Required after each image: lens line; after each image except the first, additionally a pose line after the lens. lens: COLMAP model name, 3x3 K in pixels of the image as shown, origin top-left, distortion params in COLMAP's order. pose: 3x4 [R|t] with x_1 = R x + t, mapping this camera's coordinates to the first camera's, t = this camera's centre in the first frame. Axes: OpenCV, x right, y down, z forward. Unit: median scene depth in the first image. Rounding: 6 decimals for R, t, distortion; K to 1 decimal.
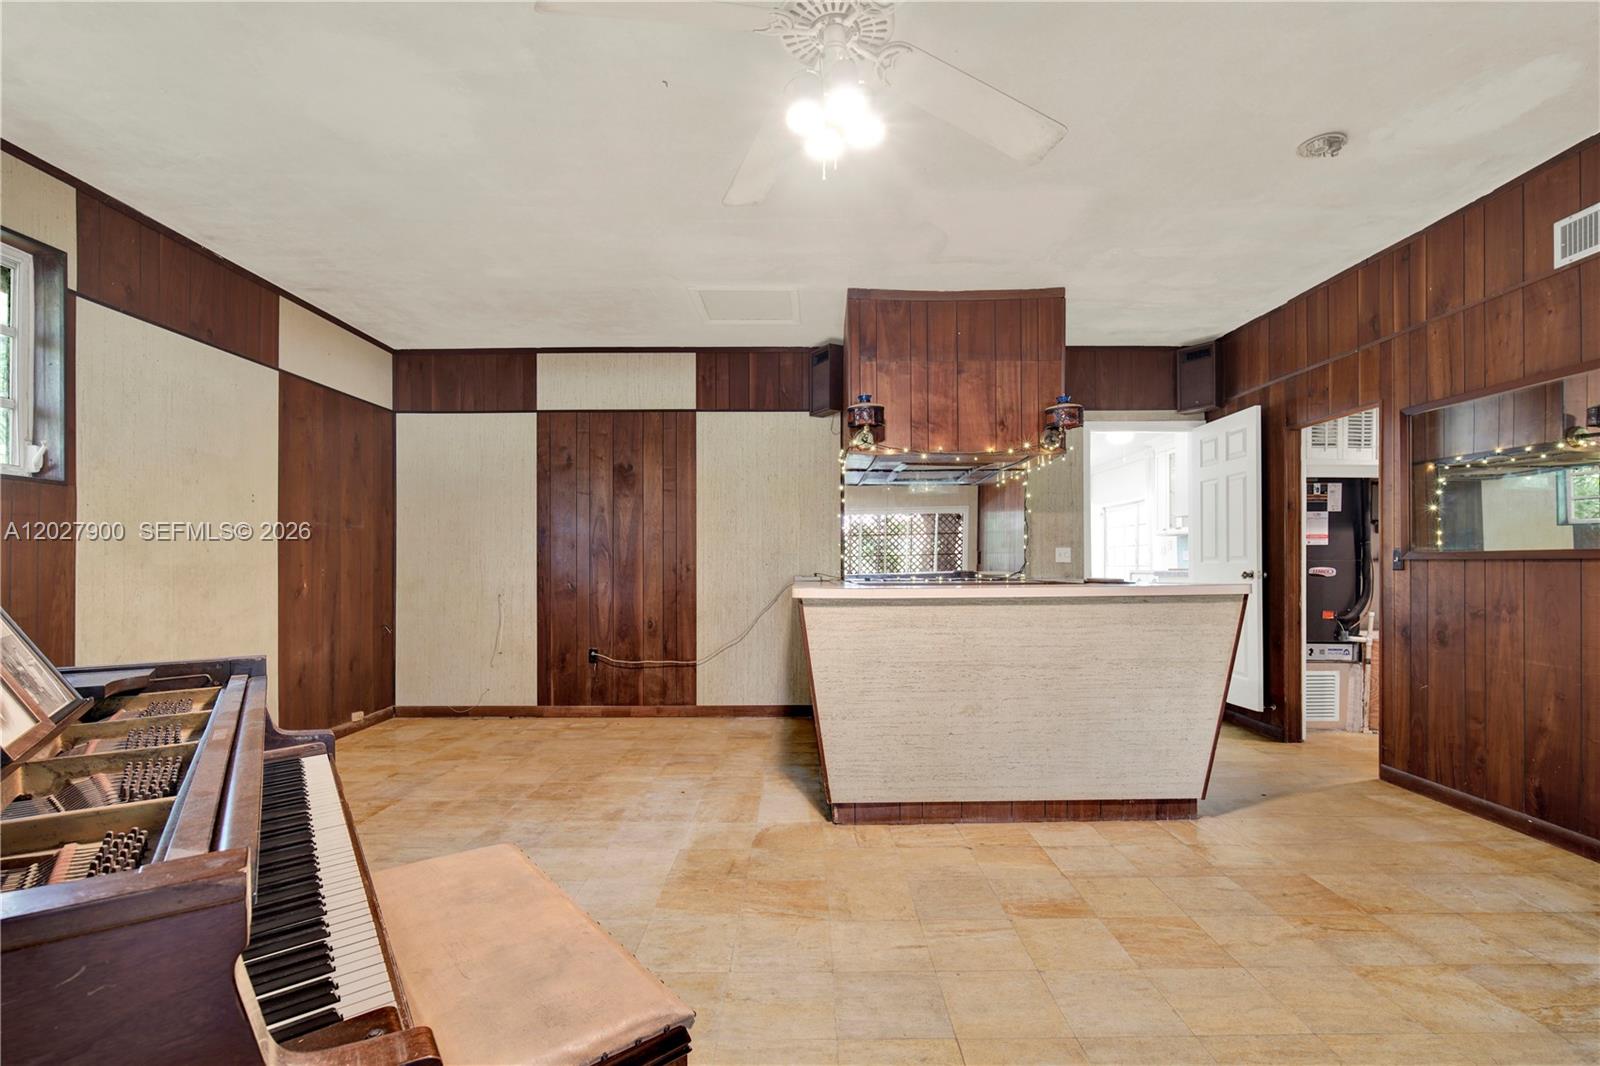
lens RADIAL K [[719.0, 0, 805.0], [0, 719.0, 562.2], [0, 0, 1]] dist [-0.010729, 0.005181]
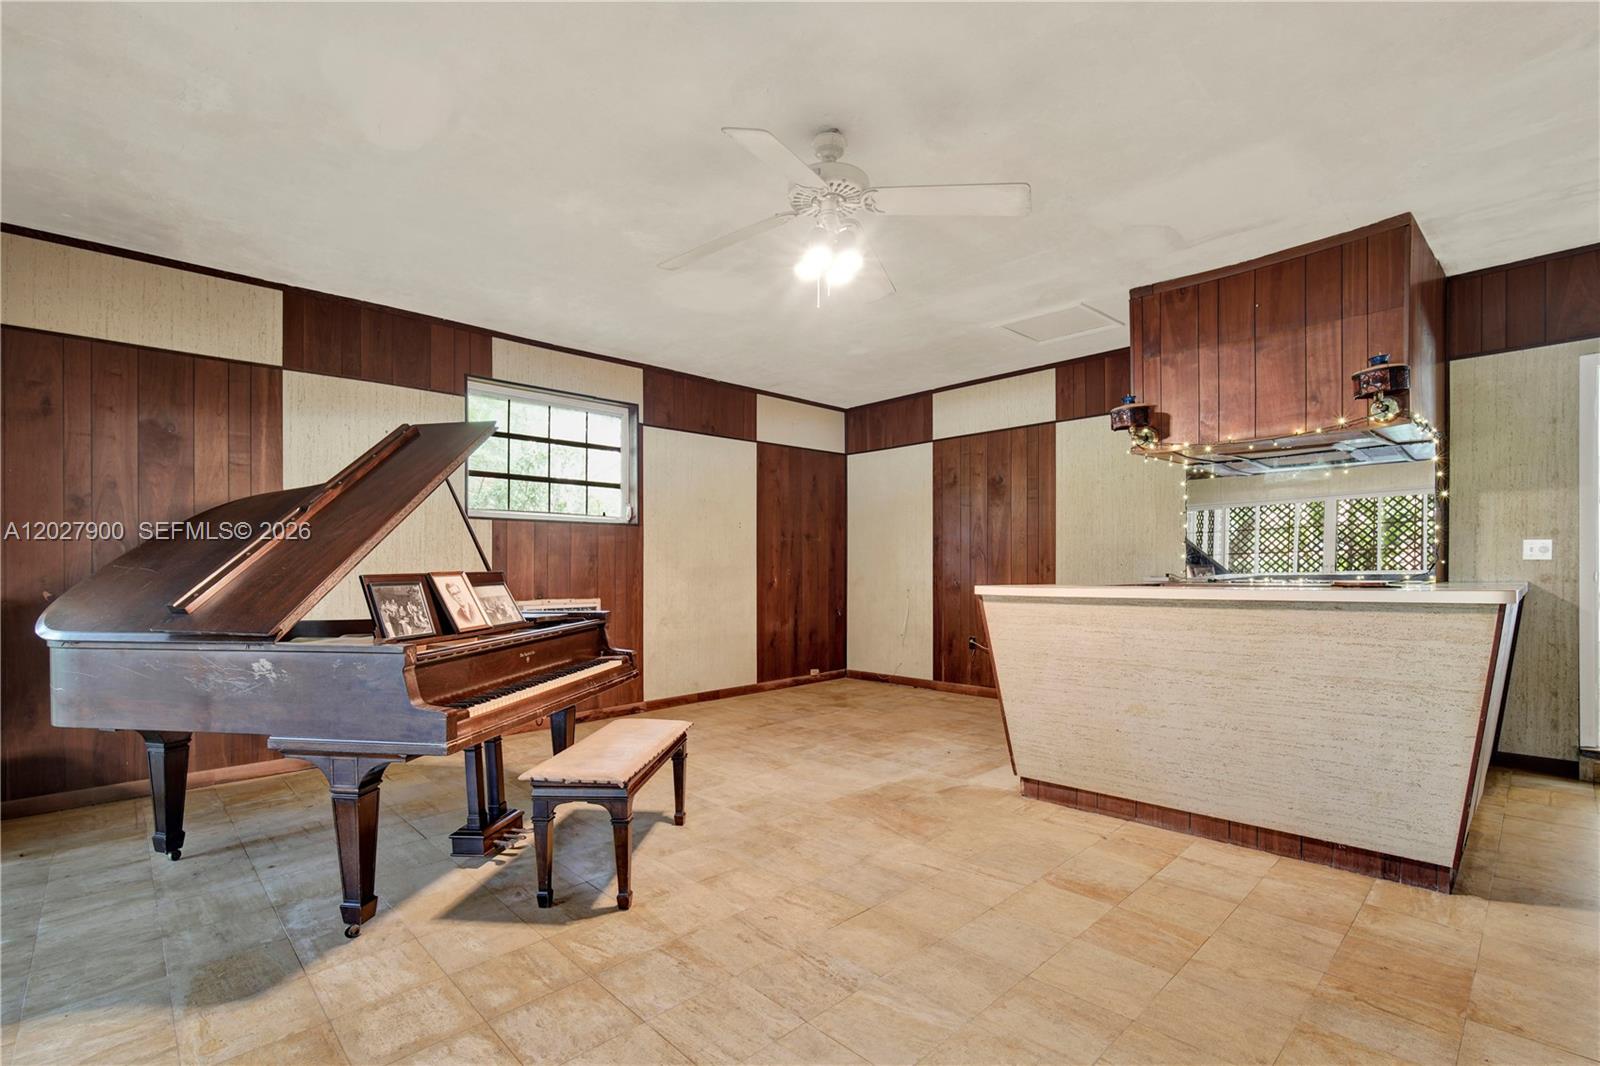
lens RADIAL K [[719.0, 0, 811.2], [0, 719.0, 566.0], [0, 0, 1]] dist [-0.010729, 0.005181]
pose [[0.705894, -0.003097, -0.708311, 0.446741], [0.007102, 0.999971, 0.002706, -0.001186], [0.708282, -0.006940, 0.705896, -0.021620]]
